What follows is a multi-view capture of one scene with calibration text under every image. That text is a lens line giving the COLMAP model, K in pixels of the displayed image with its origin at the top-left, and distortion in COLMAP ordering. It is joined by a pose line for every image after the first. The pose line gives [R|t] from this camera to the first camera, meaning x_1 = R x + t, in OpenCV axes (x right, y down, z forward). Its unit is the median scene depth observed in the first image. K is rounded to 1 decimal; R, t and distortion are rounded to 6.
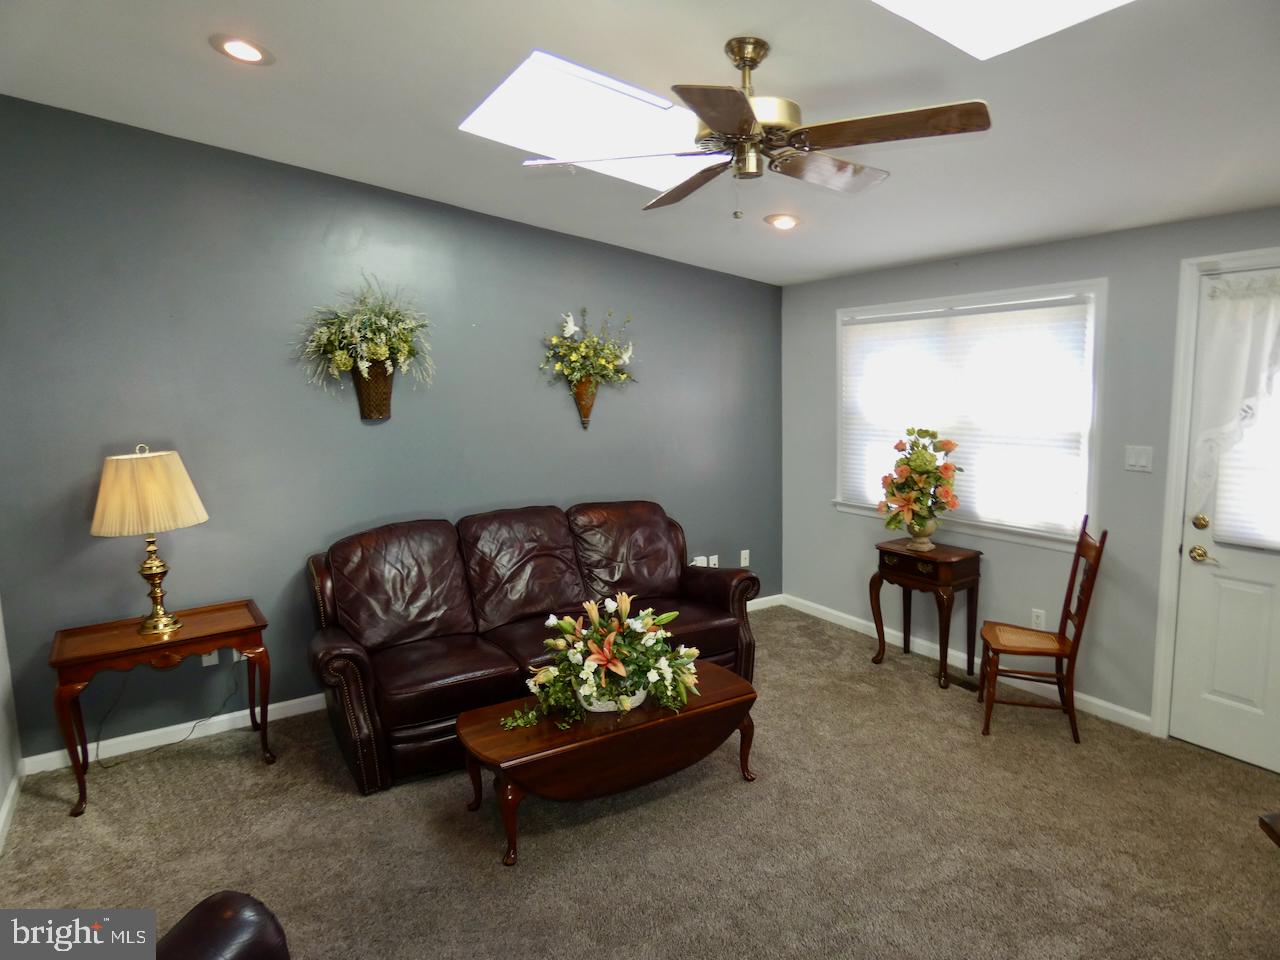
lens RADIAL K [[770.5, 0, 636.9], [0, 770.5, 476.3], [0, 0, 1]] dist [-0.002111, 0.004128]
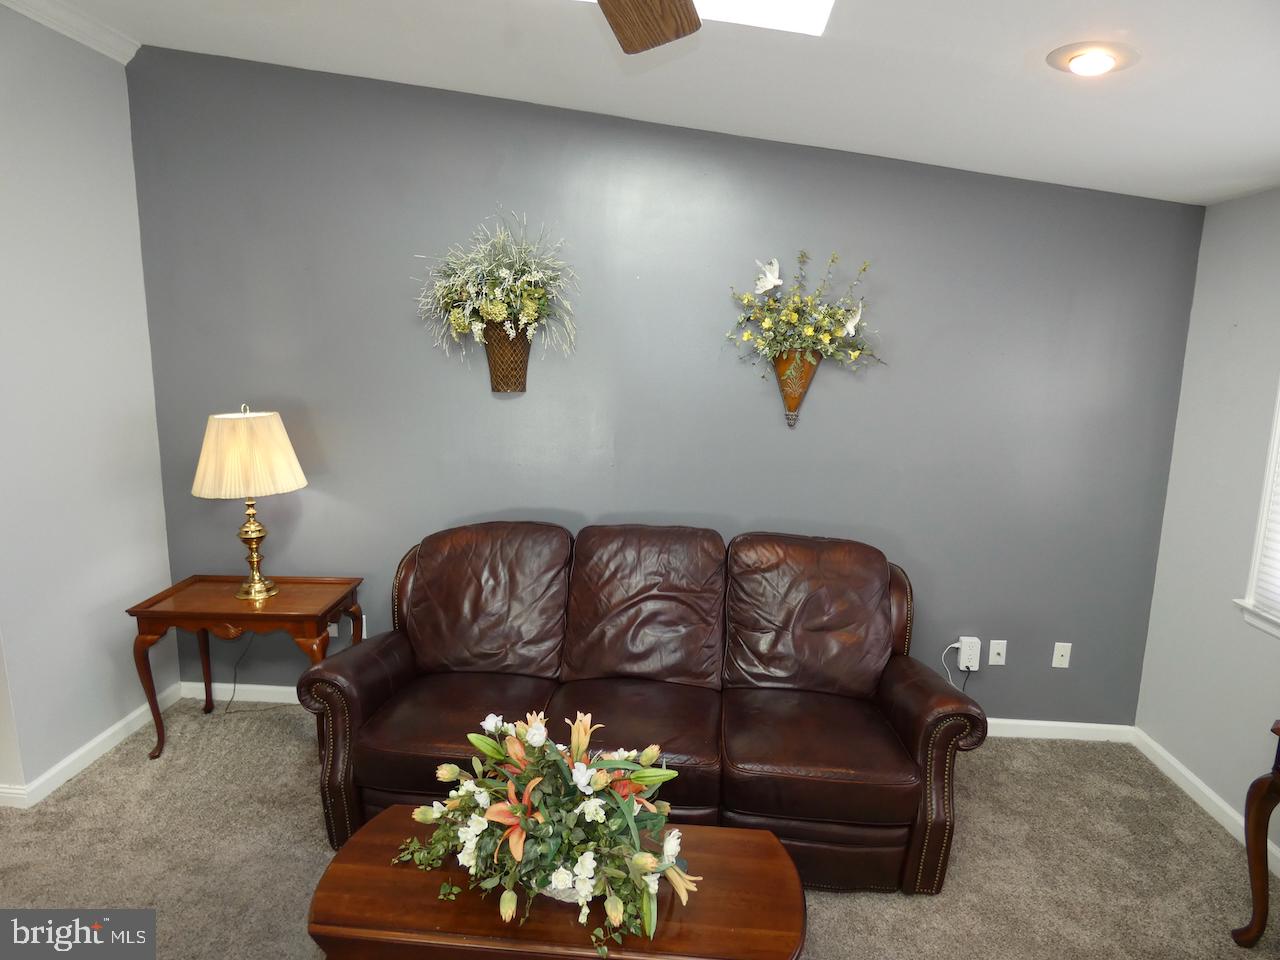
lens RADIAL K [[770.5, 0, 636.9], [0, 770.5, 476.3], [0, 0, 1]] dist [-0.002111, 0.004128]
pose [[0.817149, 0.136743, -0.559973, 0.256142], [-0.107496, 0.990563, 0.085026, -0.071764], [0.566315, -0.009284, 0.824137, 0.401046]]
